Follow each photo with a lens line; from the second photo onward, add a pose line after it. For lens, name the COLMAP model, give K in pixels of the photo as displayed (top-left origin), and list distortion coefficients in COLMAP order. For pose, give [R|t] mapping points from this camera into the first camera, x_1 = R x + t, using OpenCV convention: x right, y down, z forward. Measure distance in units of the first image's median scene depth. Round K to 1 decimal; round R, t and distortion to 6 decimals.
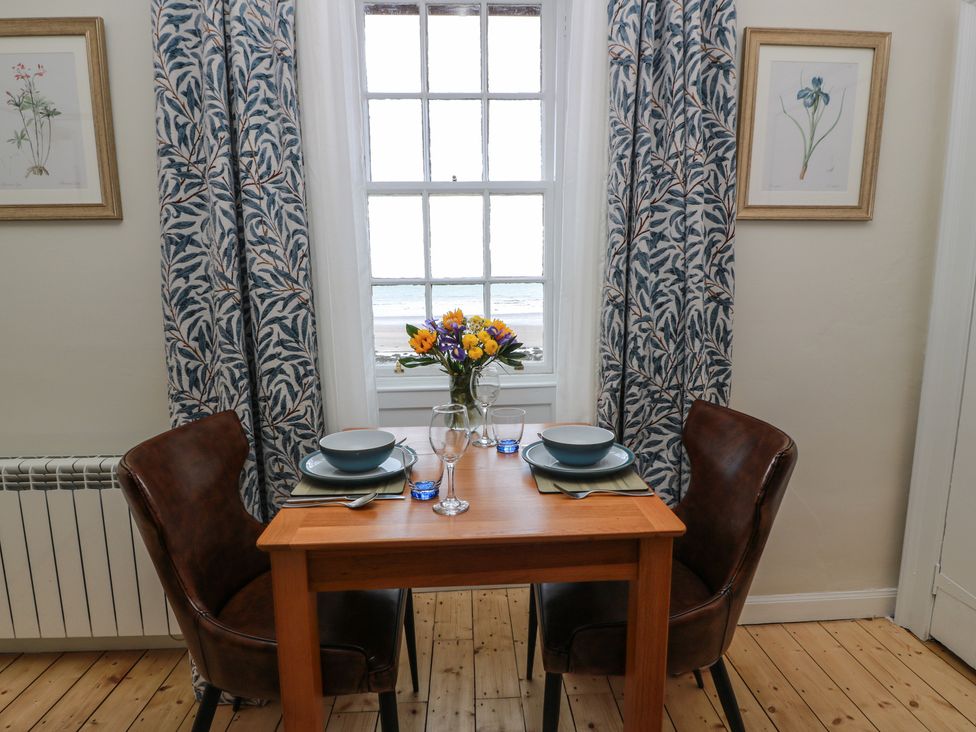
lens RADIAL K [[541.1, 0, 489.7], [0, 541.1, 355.1], [0, 0, 1]] dist [0.036626, -0.038529]
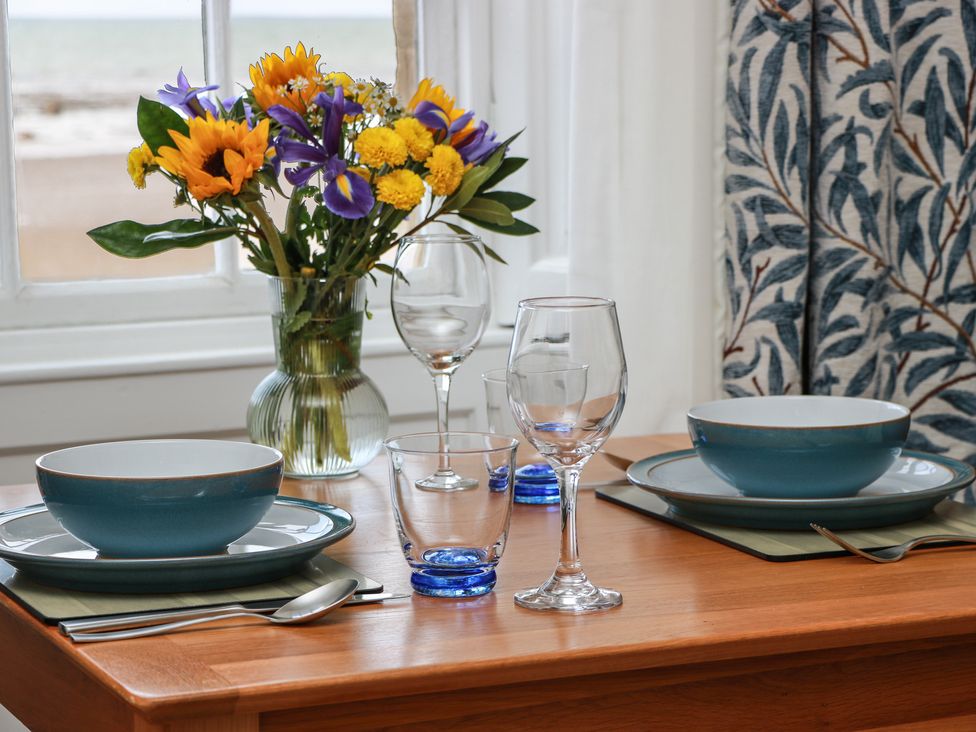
lens RADIAL K [[2959.6, 0, 488.0], [0, 2959.6, 366.0], [0, 0, 1]] dist [0.291552, 1.095696]
pose [[0.936639, -0.044652, 0.347440, -0.516393], [0.048505, 0.998820, -0.002396, 0.092505], [-0.346923, 0.019096, 0.937699, -0.511987]]
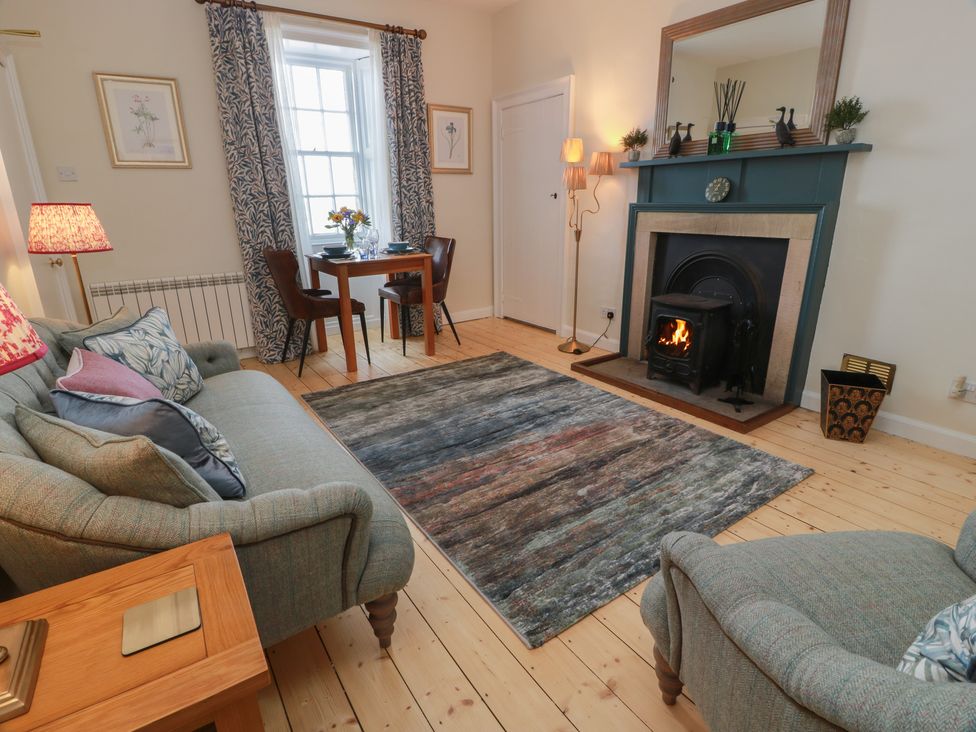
lens RADIAL K [[510.5, 0, 488.1], [0, 510.5, 361.4], [0, 0, 1]] dist [0.004829, -0.014130]
pose [[0.846151, -0.166653, 0.506217, -0.877251], [0.080378, 0.978892, 0.187910, 0.255777], [-0.526848, -0.118312, 0.841685, -1.642754]]
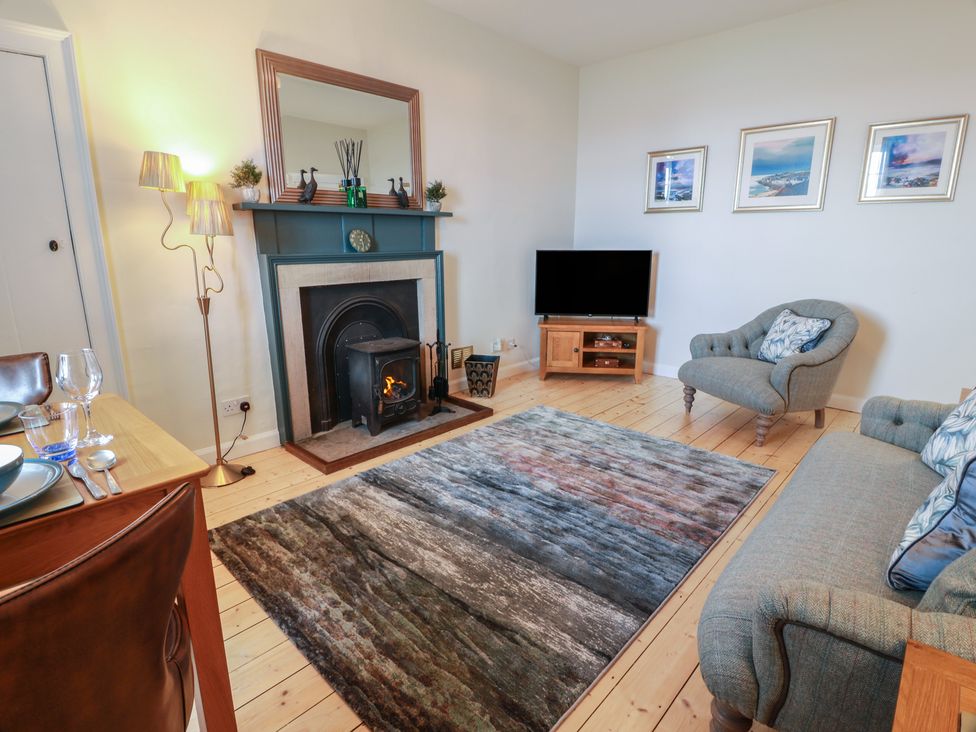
lens RADIAL K [[510.5, 0, 488.1], [0, 510.5, 361.4], [0, 0, 1]] dist [0.004829, -0.014130]
pose [[-0.700805, -0.154718, 0.696373, -0.906729], [0.104612, 0.943352, 0.314870, -0.084199], [-0.705641, 0.293512, -0.644920, 0.726064]]
